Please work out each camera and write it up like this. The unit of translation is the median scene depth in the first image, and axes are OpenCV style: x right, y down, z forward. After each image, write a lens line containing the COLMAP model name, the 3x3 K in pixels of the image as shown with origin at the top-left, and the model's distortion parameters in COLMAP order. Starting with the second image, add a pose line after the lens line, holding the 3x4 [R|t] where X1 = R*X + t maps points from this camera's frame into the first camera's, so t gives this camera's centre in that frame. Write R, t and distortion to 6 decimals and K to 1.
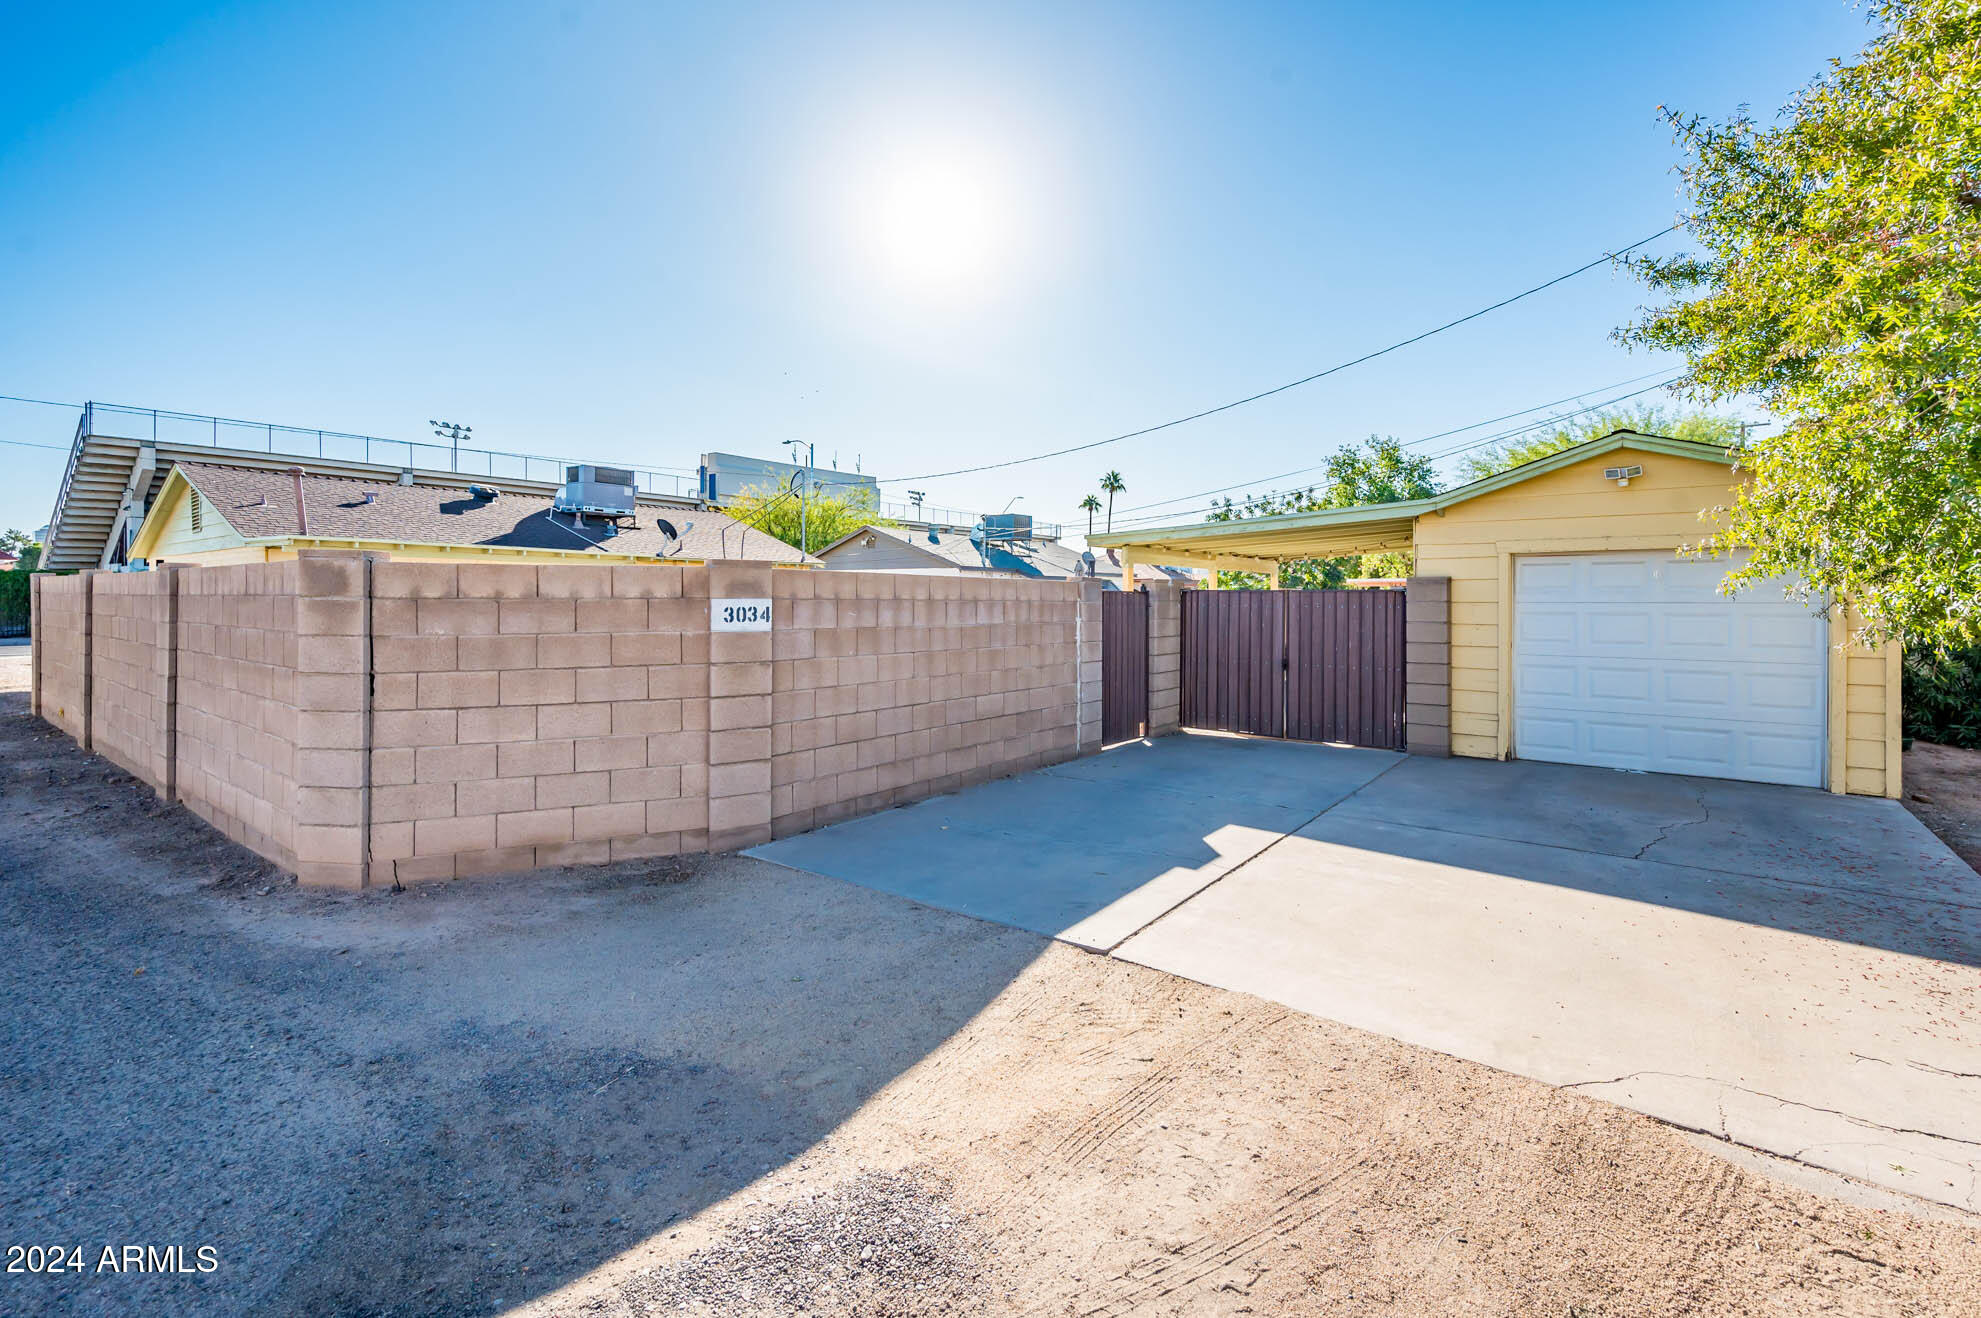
lens RADIAL K [[881.0, 0, 1018.0], [0, 881.0, 597.3], [0, 0, 1]] dist [0.008157, -0.000153]
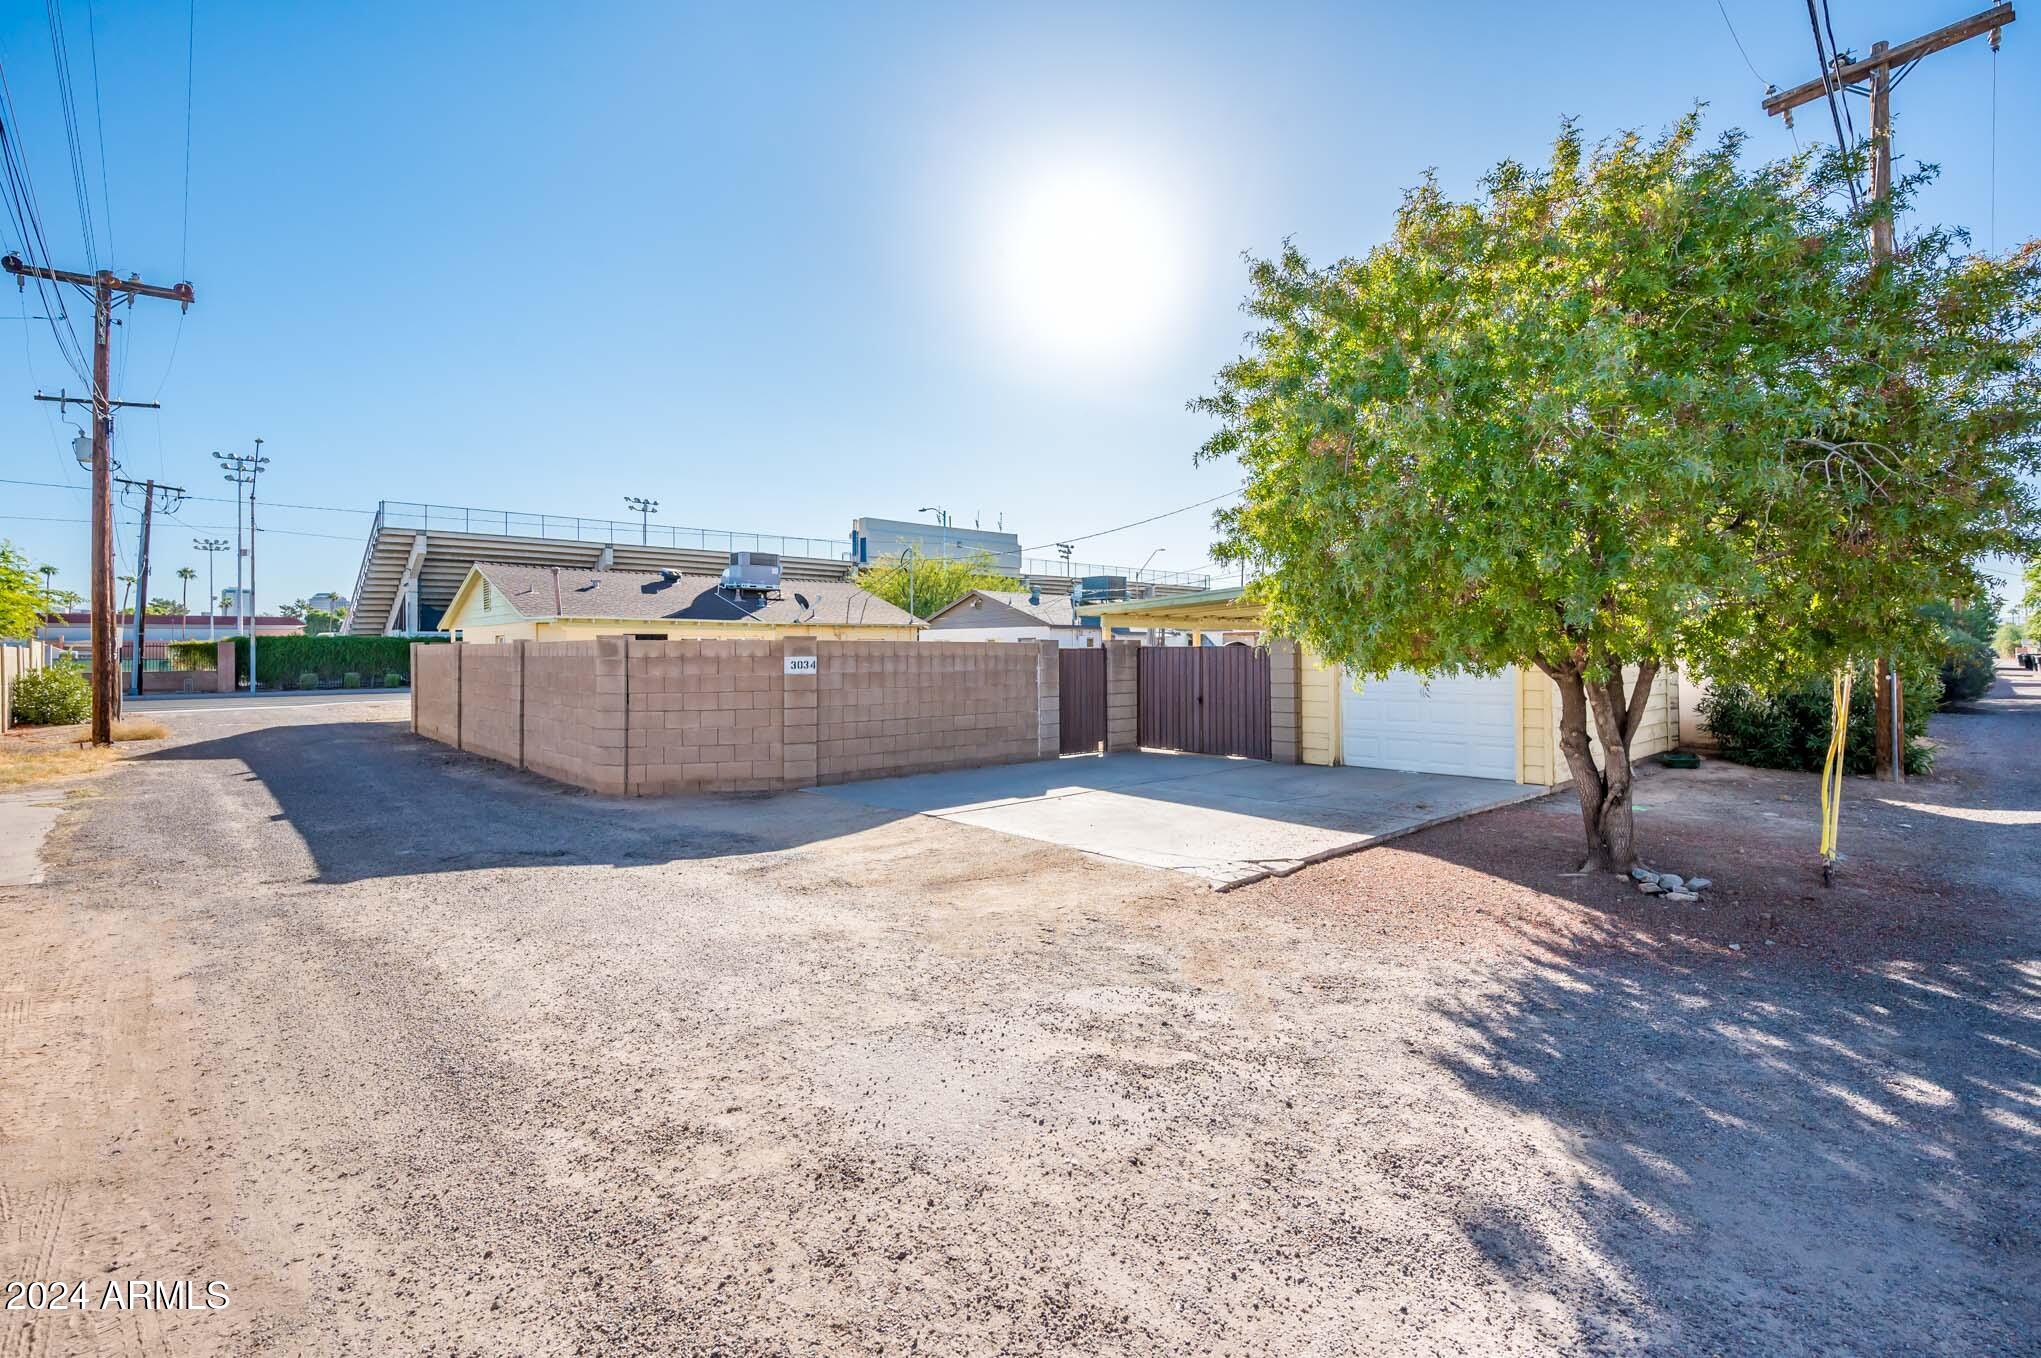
lens RADIAL K [[904.2, 0, 1017.0], [0, 904.2, 639.6], [0, 0, 1]] dist [-0.000652, -0.000027]
pose [[0.984611, -0.010588, -0.174441, 0.307182], [0.008446, 0.999880, -0.013019, -0.003709], [0.174558, 0.011345, 0.984582, -0.526791]]
